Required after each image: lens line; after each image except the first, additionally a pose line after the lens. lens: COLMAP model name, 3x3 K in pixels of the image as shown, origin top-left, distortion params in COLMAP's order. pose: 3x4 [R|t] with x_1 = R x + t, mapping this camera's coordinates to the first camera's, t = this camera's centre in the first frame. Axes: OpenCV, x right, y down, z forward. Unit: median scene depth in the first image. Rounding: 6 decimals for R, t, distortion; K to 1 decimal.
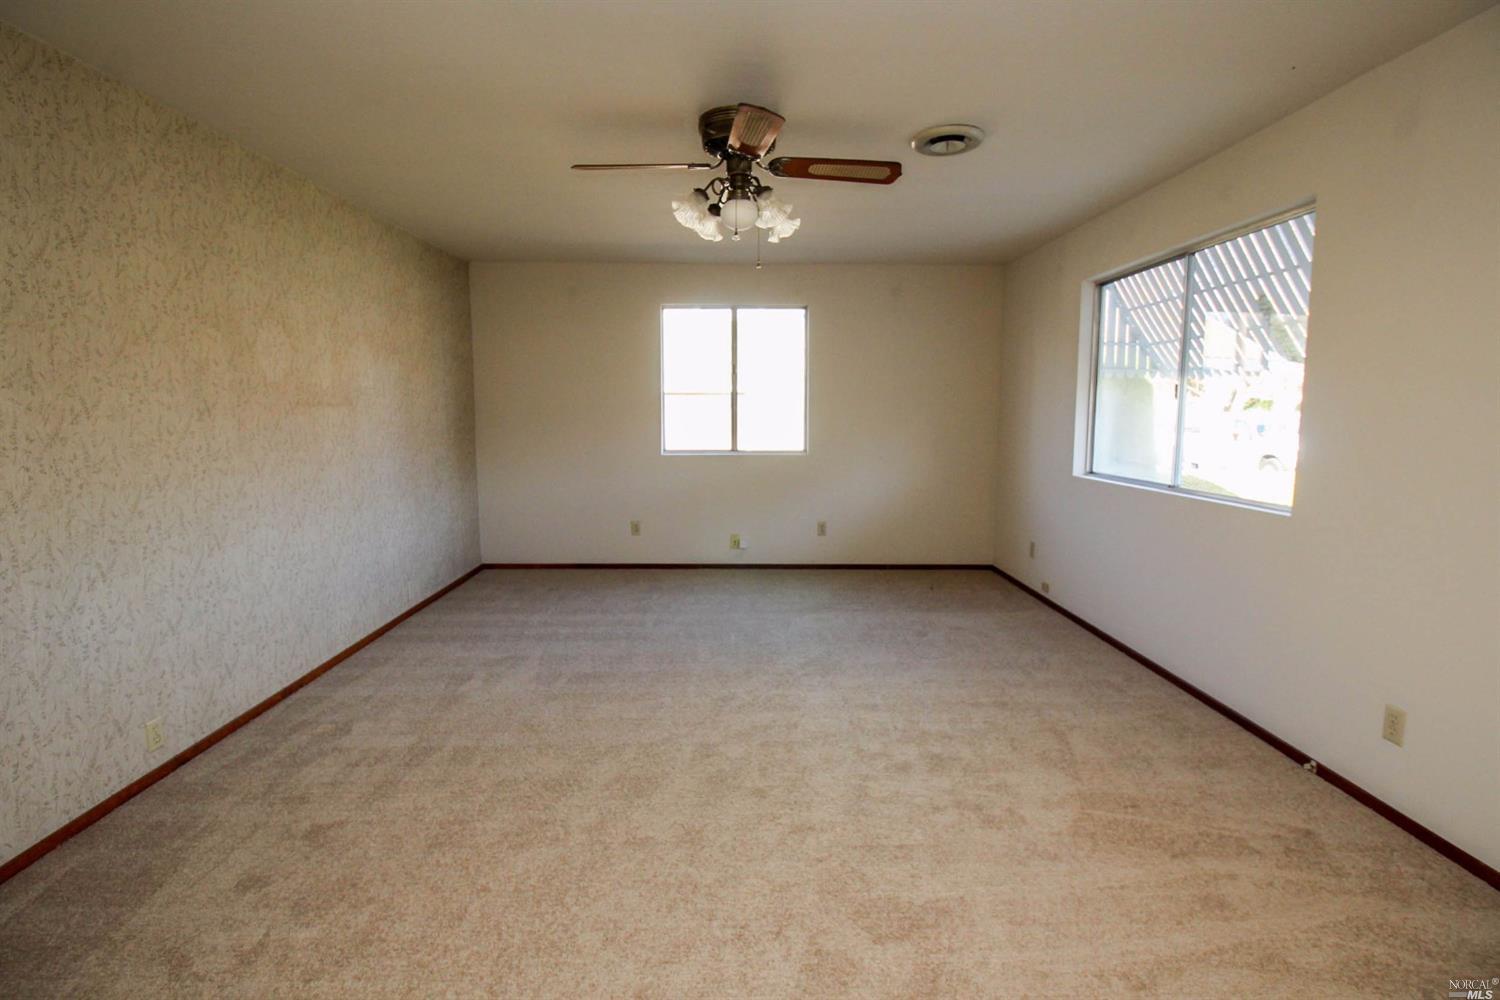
lens RADIAL K [[714.4, 0, 747.8], [0, 714.4, 490.6], [0, 0, 1]] dist [0.000687, -0.015171]
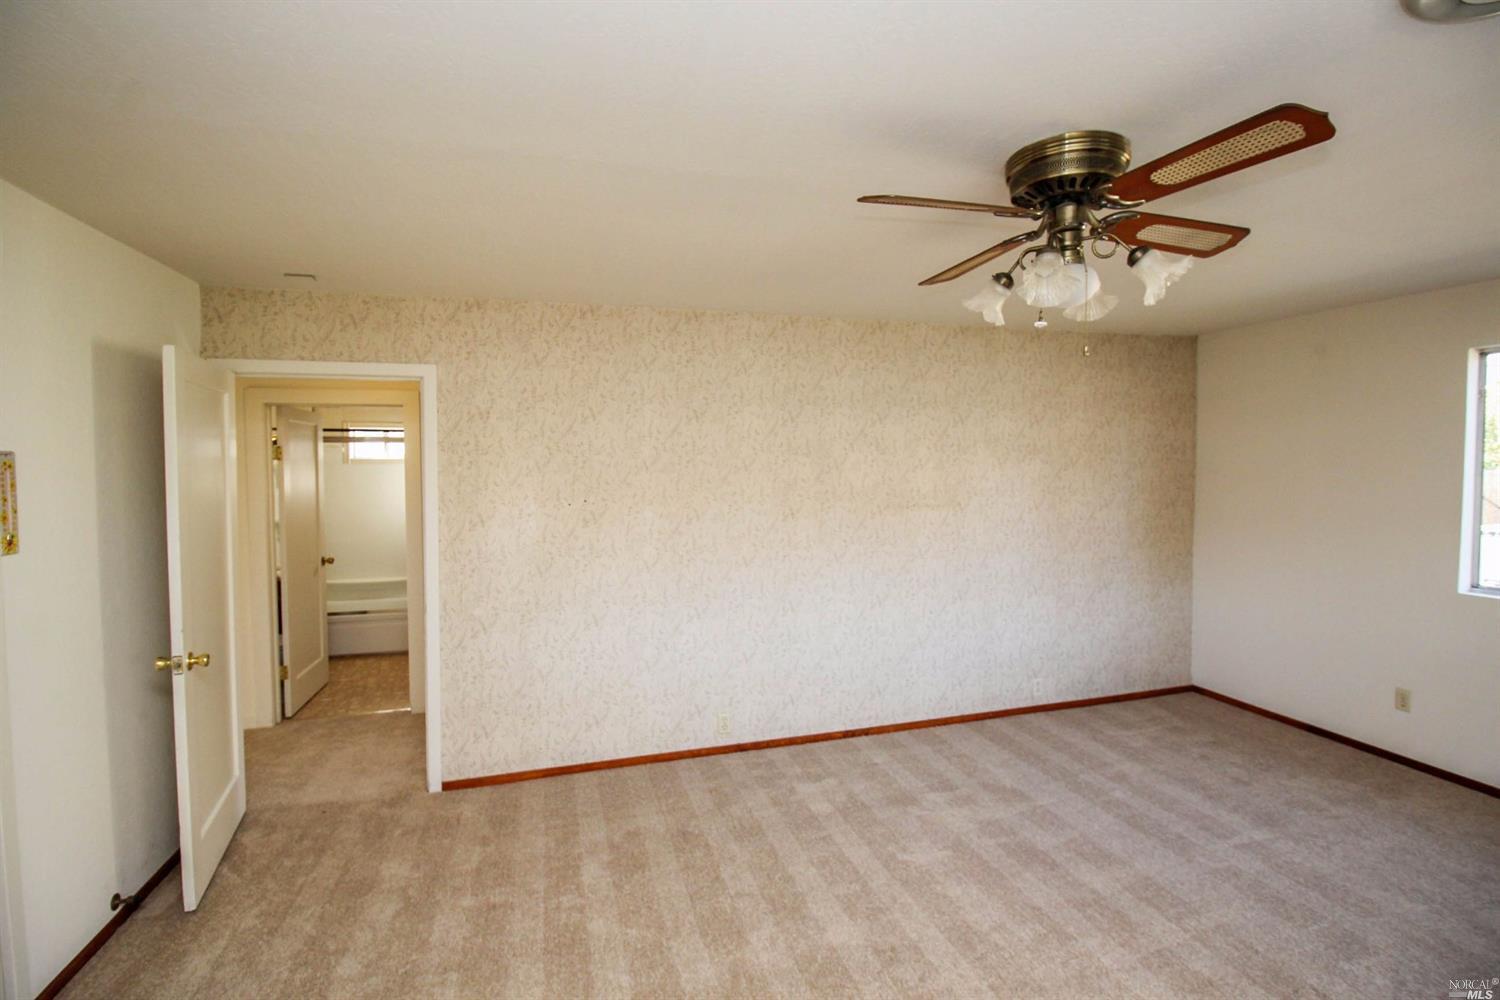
lens RADIAL K [[695.0, 0, 758.1], [0, 695.0, 491.9], [0, 0, 1]] dist [0.001708, -0.024790]
pose [[0.271289, 0.034952, -0.961863, 0.509542], [-0.105513, 0.994398, 0.006374, -0.143653], [0.956697, 0.099760, 0.273457, 0.493603]]
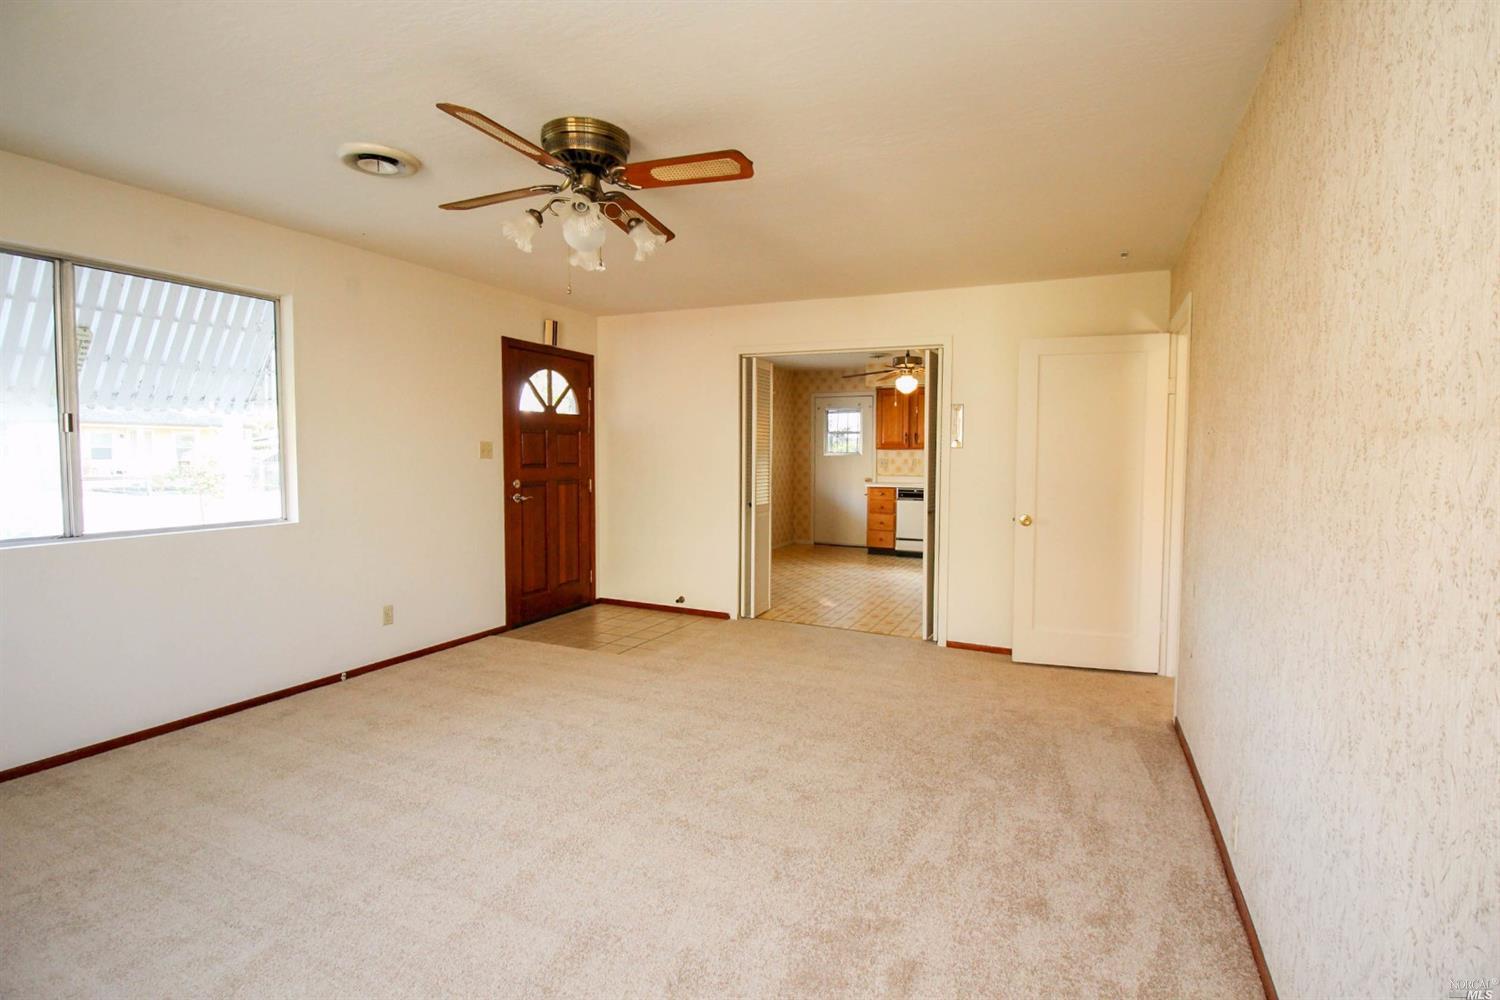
lens RADIAL K [[714.4, 0, 747.8], [0, 714.4, 490.6], [0, 0, 1]] dist [0.000687, -0.015171]
pose [[-0.898903, -0.026201, 0.437365, -0.560708], [0.044991, 0.987414, 0.151621, -0.175521], [-0.435833, 0.155970, -0.886410, 1.593869]]
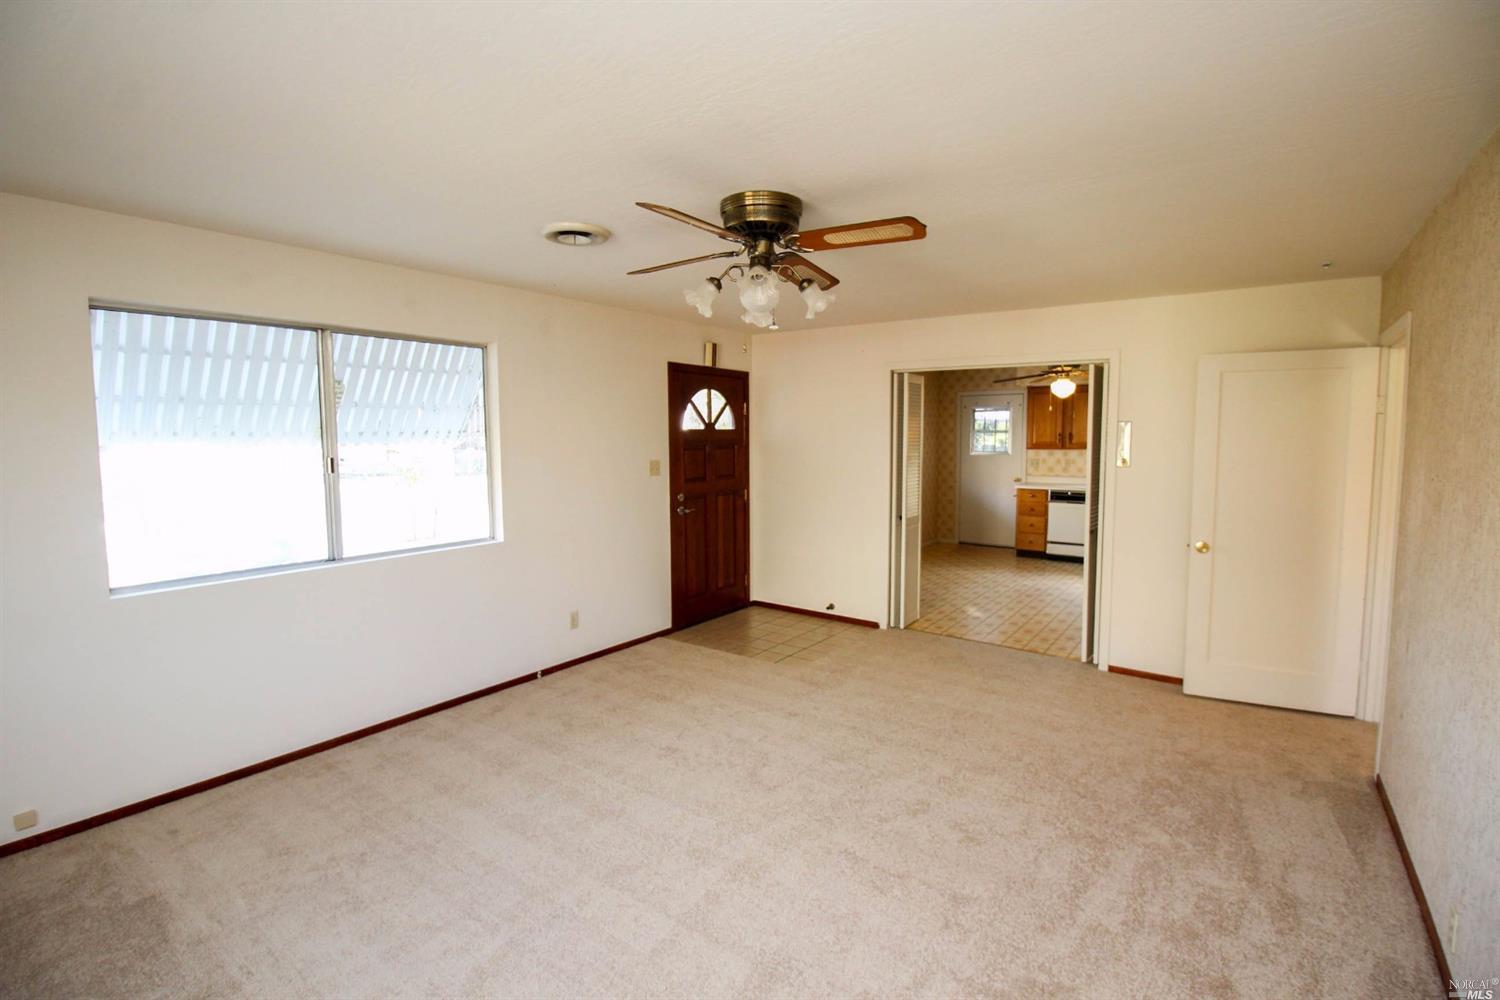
lens RADIAL K [[693.9, 0, 747.1], [0, 693.9, 489.4], [0, 0, 1]] dist [-0.000794, -0.013119]
pose [[-0.797810, -0.043256, 0.601356, -0.532932], [0.071624, 0.983560, 0.165771, -0.262550], [-0.598640, 0.175325, -0.781595, 1.615621]]
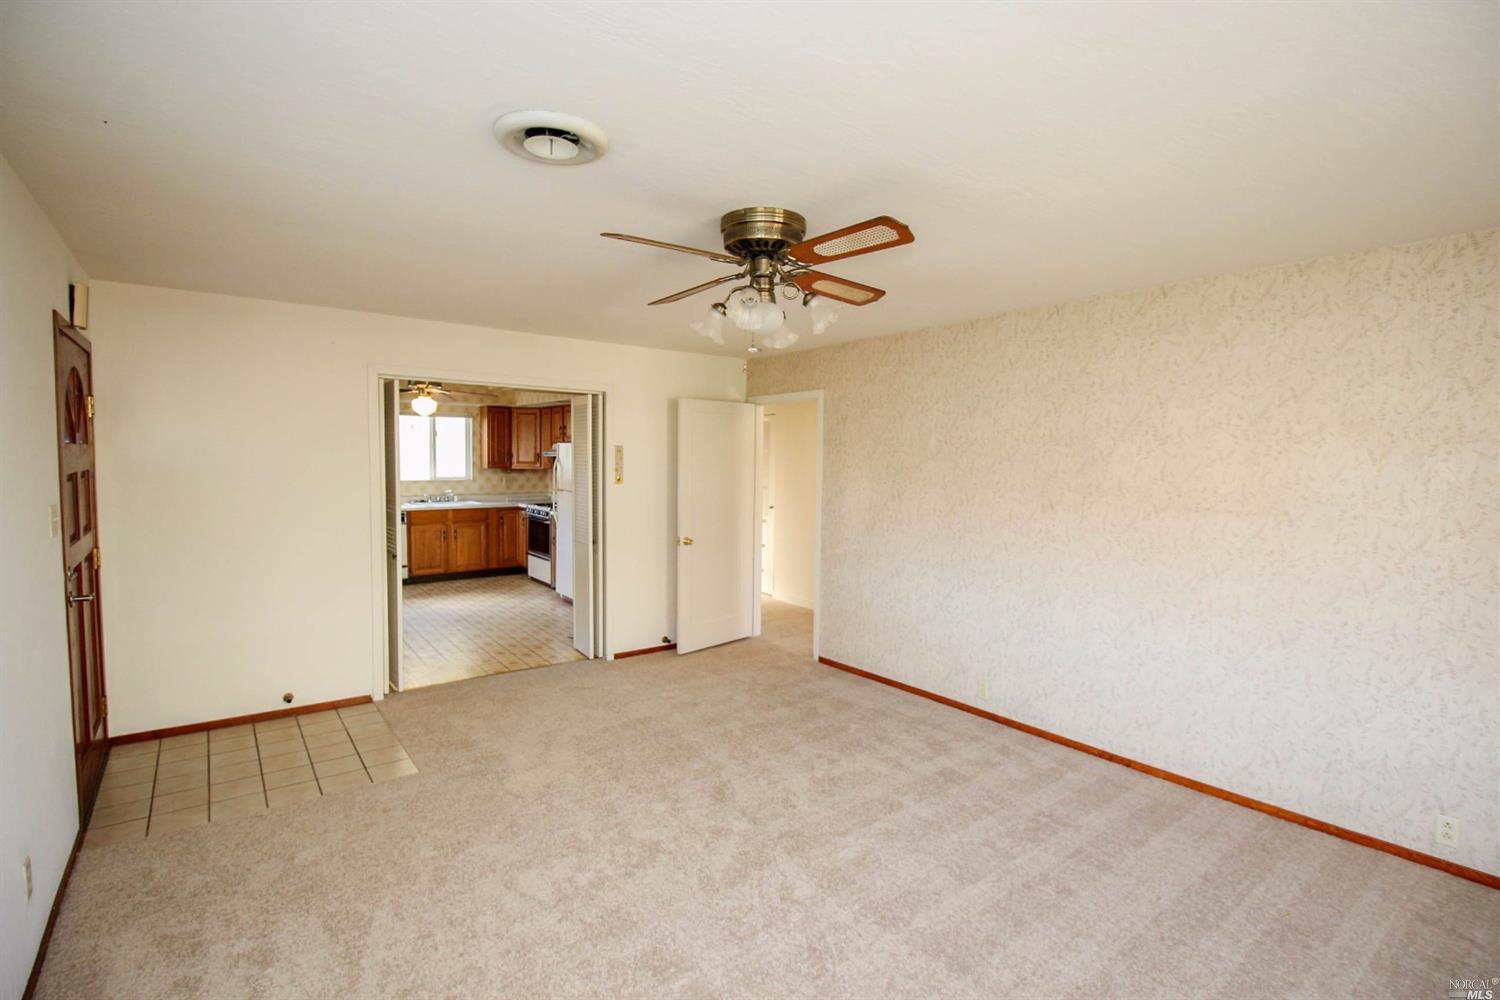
lens RADIAL K [[693.9, 0, 747.1], [0, 693.9, 489.4], [0, 0, 1]] dist [-0.000794, -0.013119]
pose [[-0.805389, 0.025393, -0.592203, 0.488309], [-0.073947, 0.986973, 0.142888, -0.268401], [0.588117, 0.158872, -0.793019, 1.560974]]
